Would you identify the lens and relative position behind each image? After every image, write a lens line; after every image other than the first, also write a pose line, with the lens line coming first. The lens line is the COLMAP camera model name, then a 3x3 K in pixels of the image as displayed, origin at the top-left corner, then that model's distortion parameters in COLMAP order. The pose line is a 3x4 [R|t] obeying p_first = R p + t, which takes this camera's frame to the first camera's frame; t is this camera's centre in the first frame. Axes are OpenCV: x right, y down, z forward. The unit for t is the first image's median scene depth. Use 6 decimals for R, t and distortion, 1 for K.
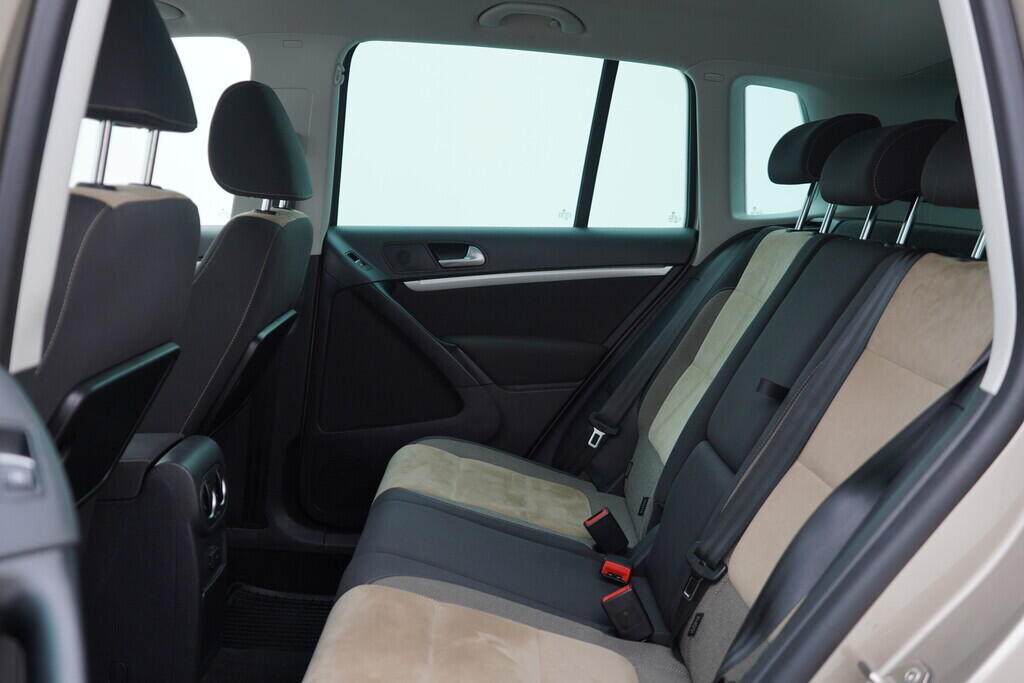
lens RADIAL K [[1046.5, 0, 512.0], [0, 1046.5, 341.5], [0, 0, 1]] dist [-0.007241, 0.027946]
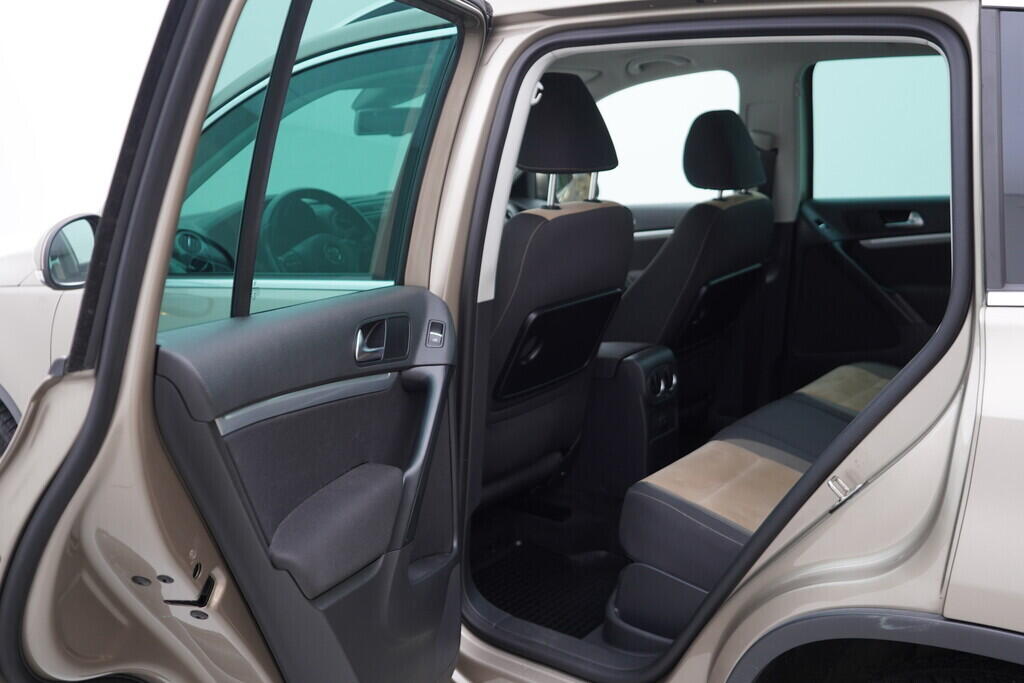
lens RADIAL K [[1046.5, 0, 512.0], [0, 1046.5, 341.5], [0, 0, 1]] dist [-0.007241, 0.027946]
pose [[0.779687, 0.053581, -0.623873, 0.395452], [-0.014023, 0.997577, 0.068150, -0.016469], [0.626013, -0.044387, 0.778549, -0.289374]]
